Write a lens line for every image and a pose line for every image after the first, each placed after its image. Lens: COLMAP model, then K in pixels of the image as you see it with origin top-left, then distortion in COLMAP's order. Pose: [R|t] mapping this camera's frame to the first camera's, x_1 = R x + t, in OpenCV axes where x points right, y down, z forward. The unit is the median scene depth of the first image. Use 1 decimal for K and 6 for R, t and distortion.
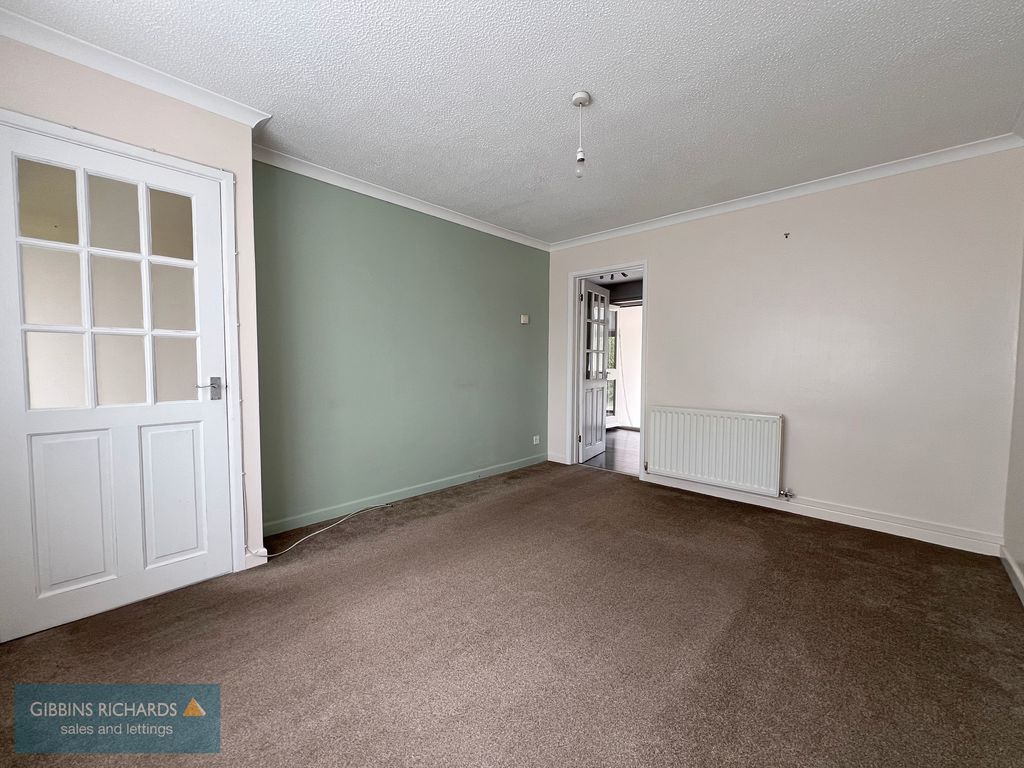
lens RADIAL K [[414.3, 0, 506.1], [0, 414.3, 383.4], [0, 0, 1]] dist [0.001334, 0.000759]
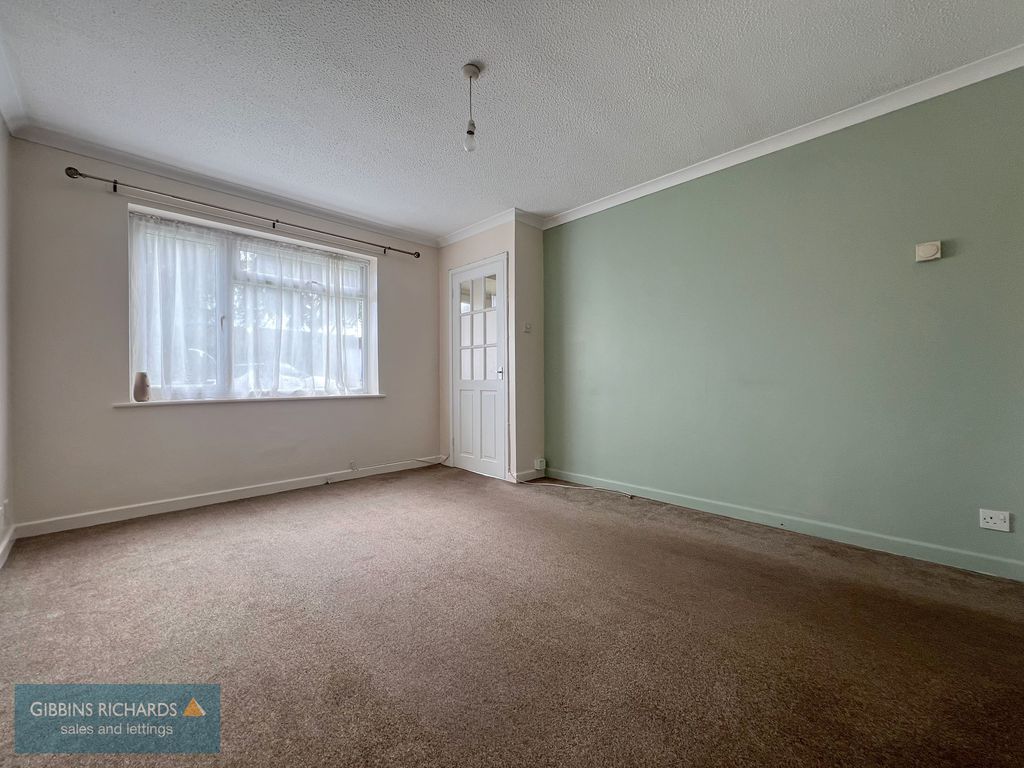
lens RADIAL K [[409.3, 0, 506.4], [0, 409.3, 382.8], [0, 0, 1]] dist [0.001503, 0.000276]
pose [[-0.032805, 0.006315, -0.999442, 0.927431], [-0.049044, 0.998765, 0.007920, 0.031840], [0.998258, 0.049276, -0.032455, 0.921141]]
